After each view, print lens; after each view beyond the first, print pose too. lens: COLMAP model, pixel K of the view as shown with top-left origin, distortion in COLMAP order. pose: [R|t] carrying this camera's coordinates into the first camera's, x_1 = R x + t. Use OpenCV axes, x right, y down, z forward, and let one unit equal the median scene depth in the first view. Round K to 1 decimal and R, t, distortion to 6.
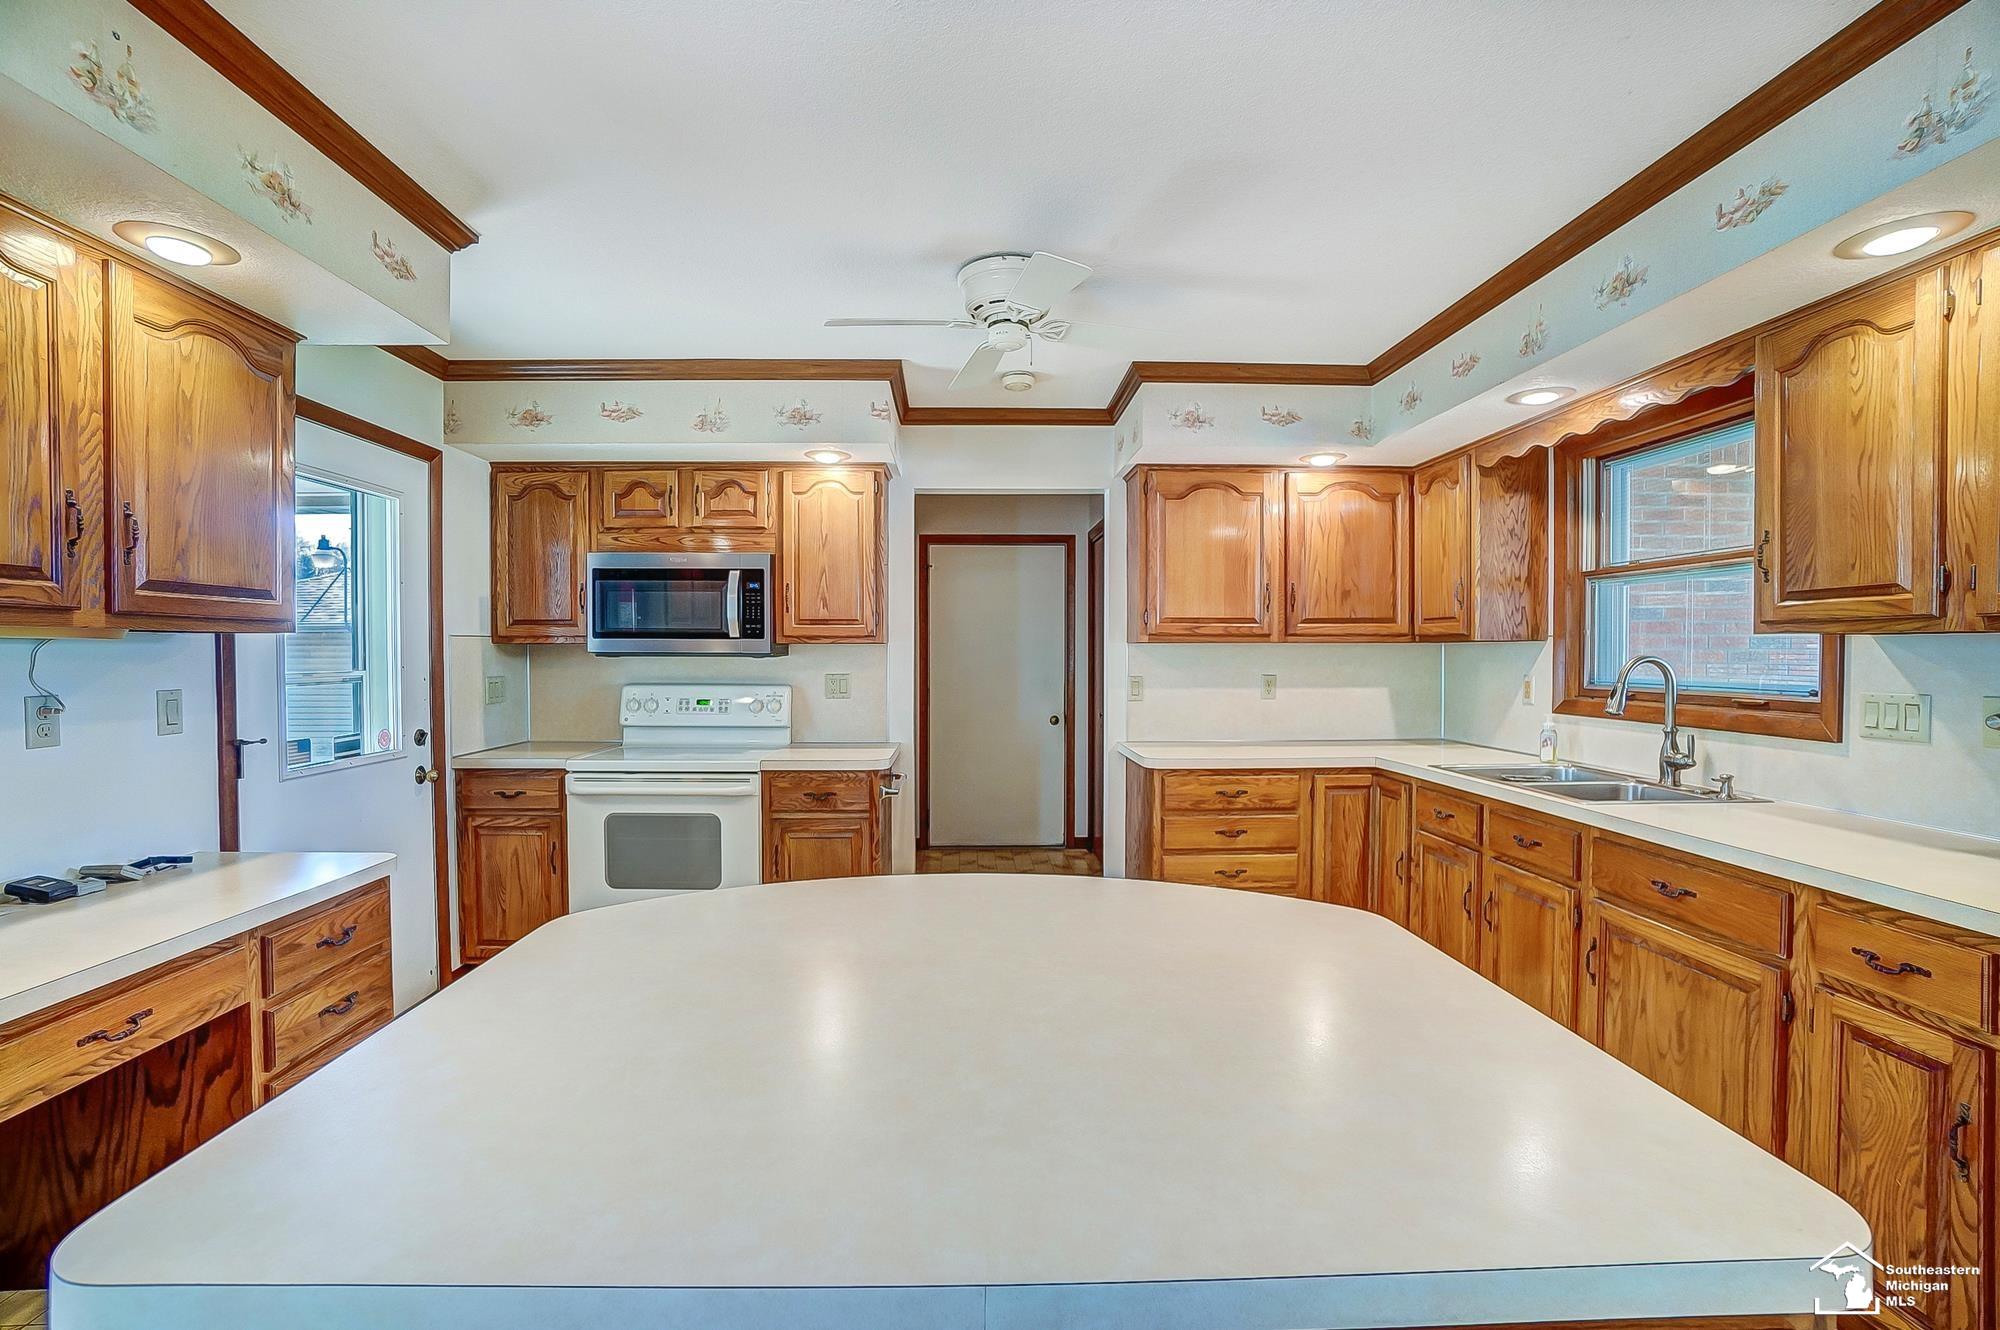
lens RADIAL K [[868.1, 0, 995.3], [0, 868.1, 663.2], [0, 0, 1]] dist [-0.014340, 0.000277]
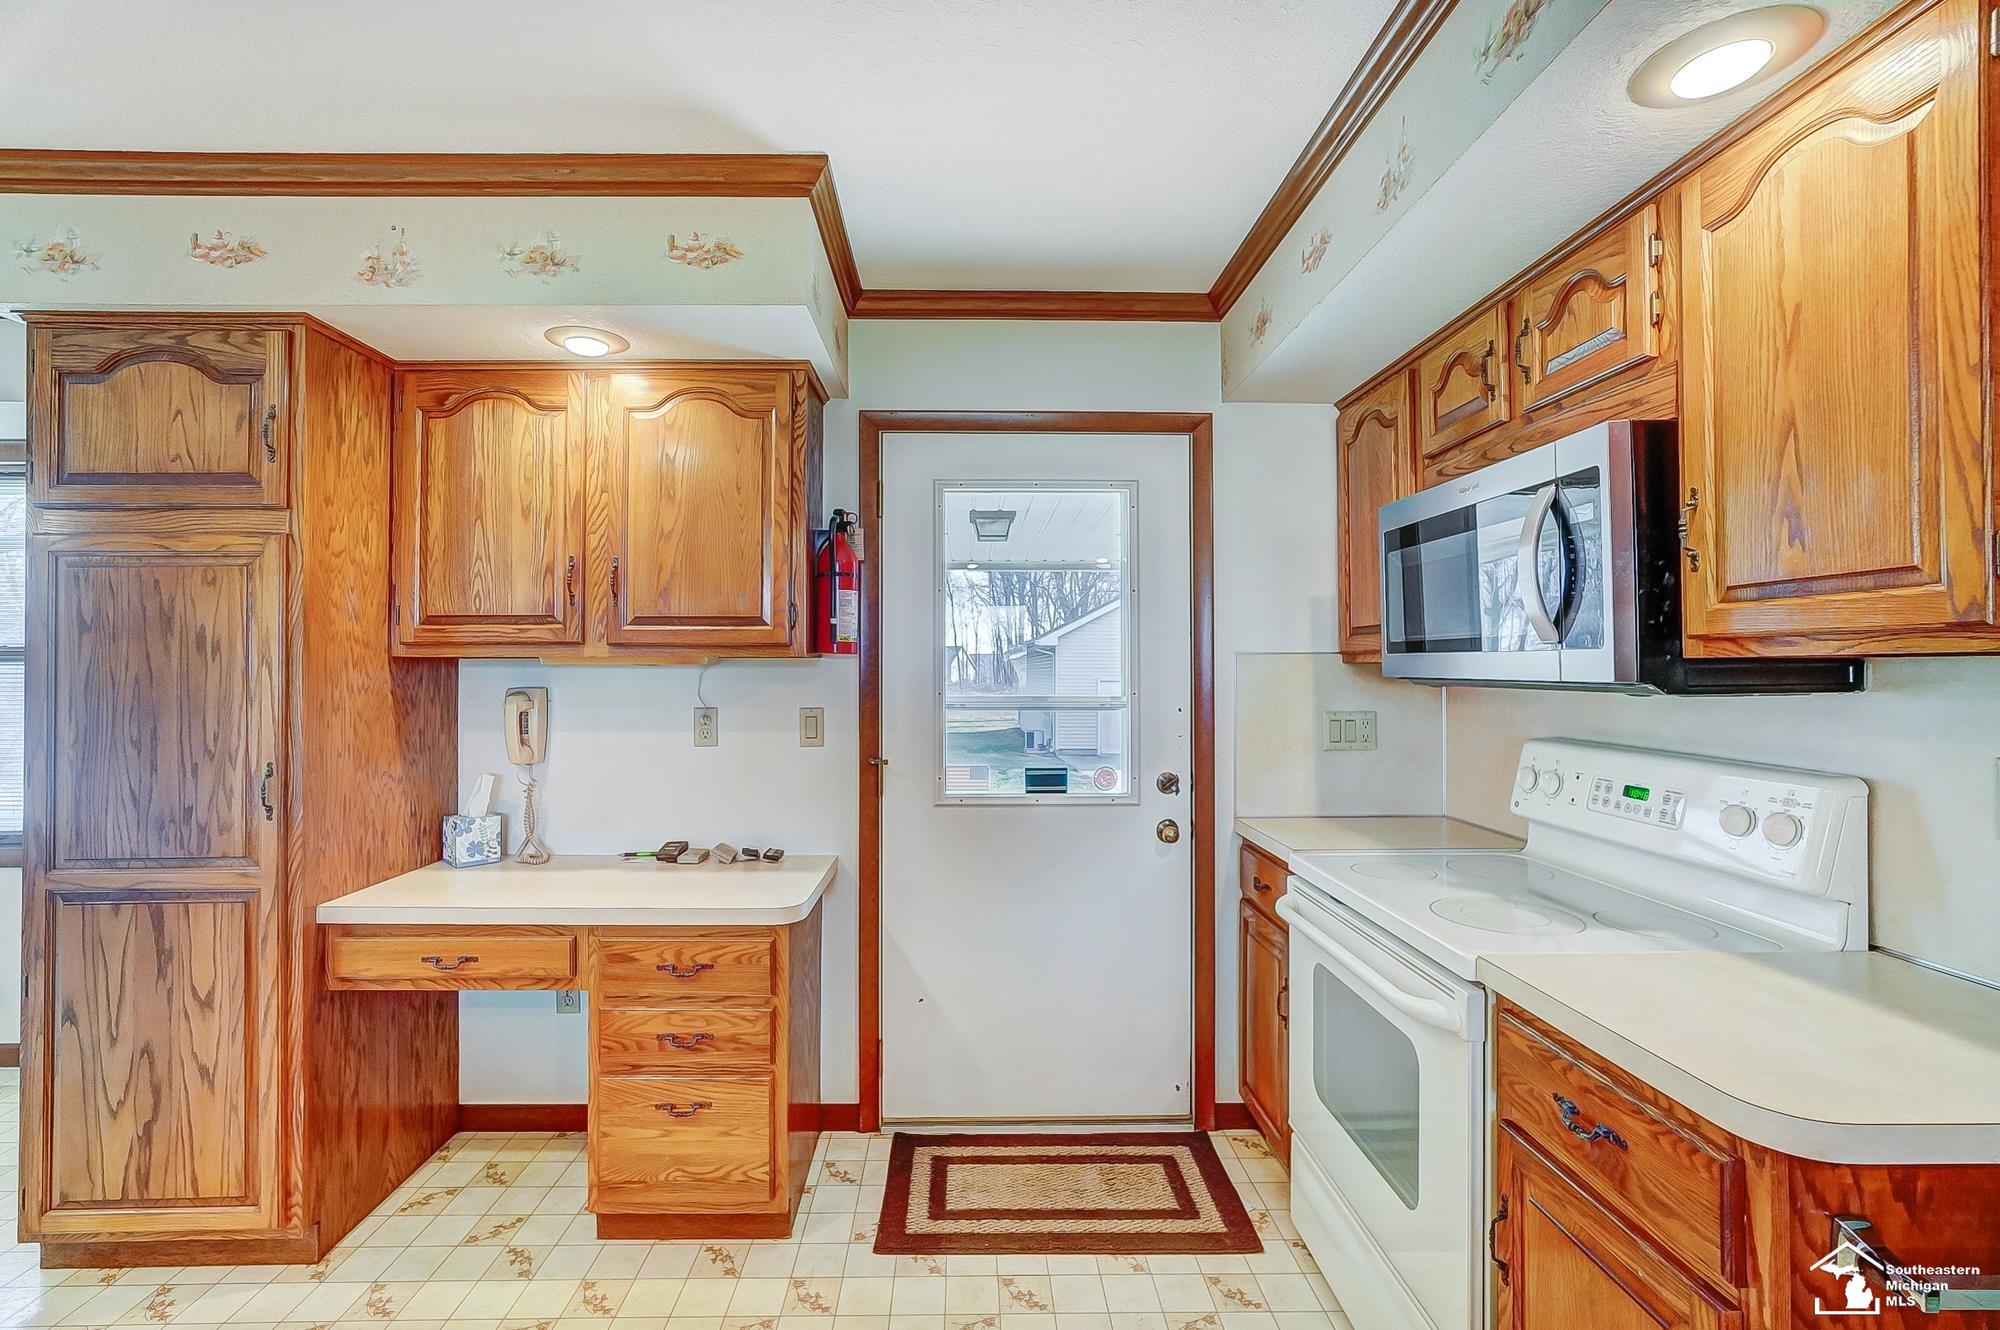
lens RADIAL K [[868.1, 0, 994.1], [0, 868.1, 655.9], [0, 0, 1]] dist [-0.014340, 0.000277]
pose [[-0.014449, -0.016461, -0.999760, 0.135383], [-0.015744, 0.999744, -0.016233, -0.015765], [0.999772, 0.015505, -0.014705, 0.841211]]
